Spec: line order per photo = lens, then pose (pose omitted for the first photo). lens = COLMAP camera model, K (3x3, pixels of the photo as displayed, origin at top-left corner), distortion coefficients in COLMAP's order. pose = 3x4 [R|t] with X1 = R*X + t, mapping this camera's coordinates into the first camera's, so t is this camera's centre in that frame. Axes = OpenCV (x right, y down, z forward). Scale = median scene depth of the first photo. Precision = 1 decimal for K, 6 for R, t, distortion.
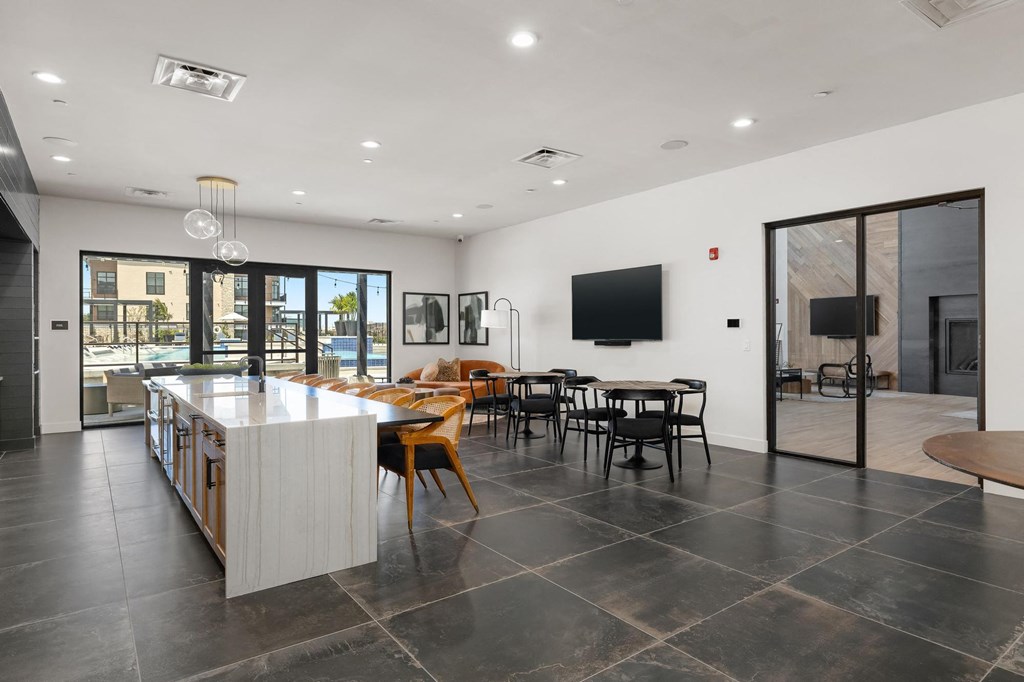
lens RADIAL K [[582.4, 0, 514.1], [0, 582.4, 340.7], [0, 0, 1]] dist [-0.000894, -0.002878]
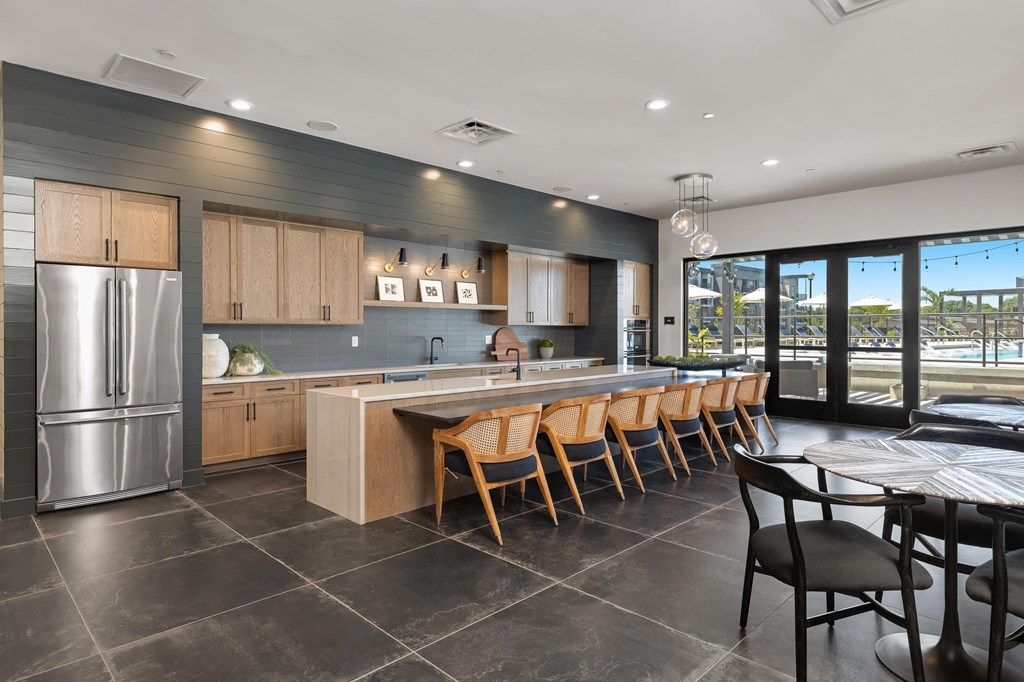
lens RADIAL K [[582.4, 0, 510.2], [0, 582.4, 334.6], [0, 0, 1]] dist [-0.000894, -0.002878]
pose [[0.134780, 0.013576, -0.990783, 0.845096], [-0.012731, 0.999847, 0.011969, -0.015258], [0.990794, 0.011001, 0.134932, 1.014087]]
